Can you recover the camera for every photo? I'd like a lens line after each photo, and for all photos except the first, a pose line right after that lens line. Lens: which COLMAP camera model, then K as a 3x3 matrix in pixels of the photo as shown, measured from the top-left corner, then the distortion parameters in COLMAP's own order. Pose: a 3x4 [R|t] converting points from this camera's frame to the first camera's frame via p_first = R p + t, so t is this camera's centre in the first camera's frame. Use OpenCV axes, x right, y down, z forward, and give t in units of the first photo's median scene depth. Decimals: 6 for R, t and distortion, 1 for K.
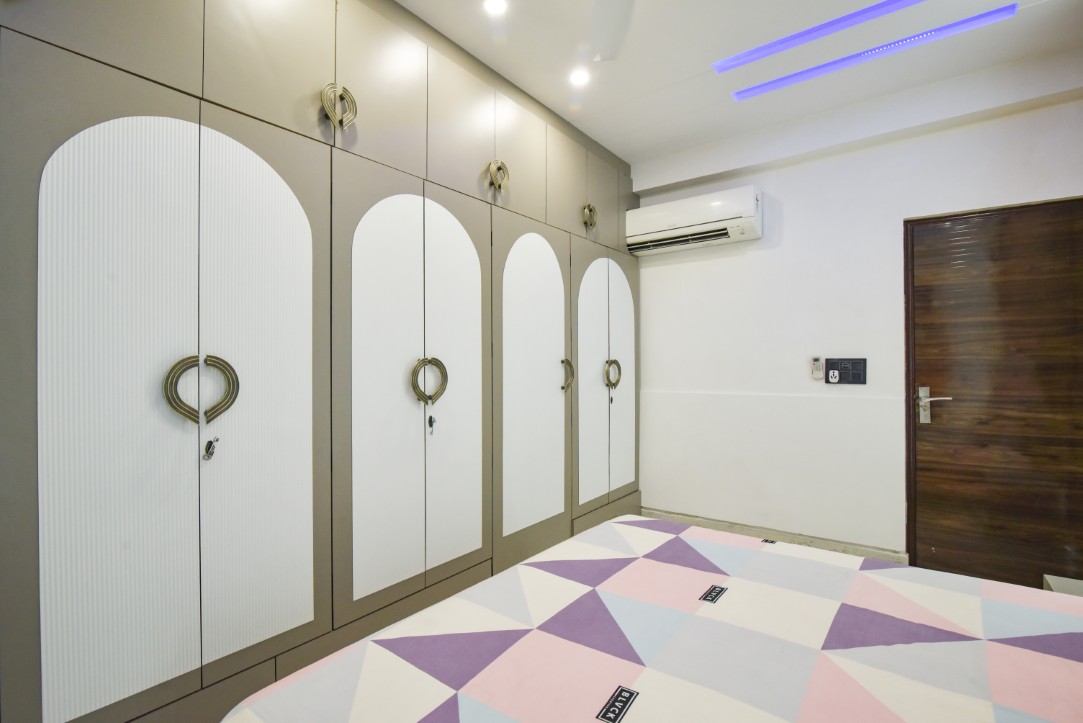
lens RADIAL K [[497.9, 0, 539.1], [0, 497.9, 365.0], [0, 0, 1]] dist [-0.017317, -0.000391]
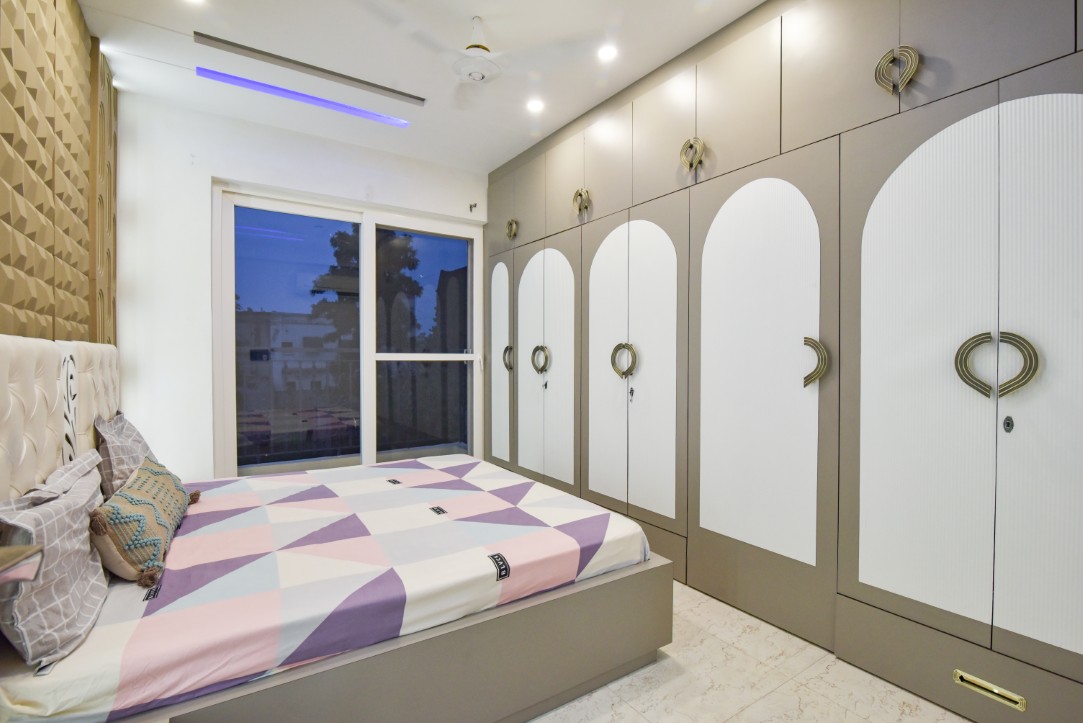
lens RADIAL K [[497.9, 0, 539.1], [0, 497.9, 365.0], [0, 0, 1]] dist [-0.017317, -0.000391]
pose [[-0.323379, 0.021523, -0.946025, 1.115898], [0.003230, 0.999761, 0.021642, 0.014526], [0.946264, 0.003943, -0.323371, 1.214797]]
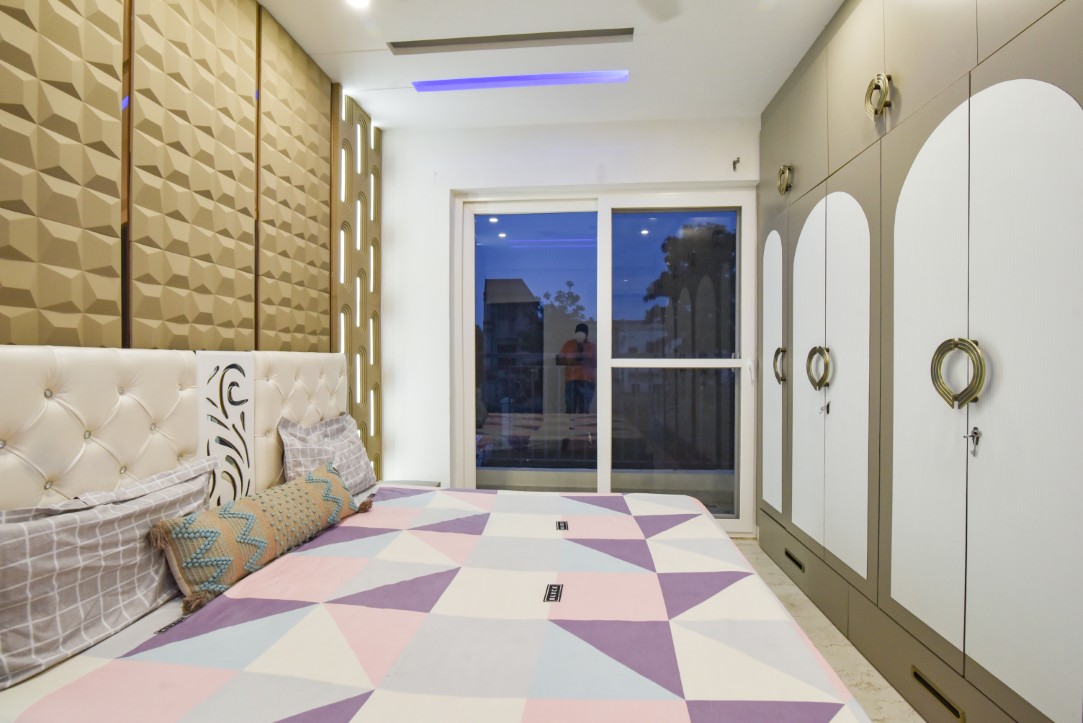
lens RADIAL K [[497.9, 0, 539.1], [0, 497.9, 365.0], [0, 0, 1]] dist [-0.017317, -0.000391]
pose [[-0.845716, 0.011785, -0.533502, 0.619781], [0.007550, 0.999920, 0.010119, 0.010397], [0.533579, 0.004530, -0.845738, 1.261272]]
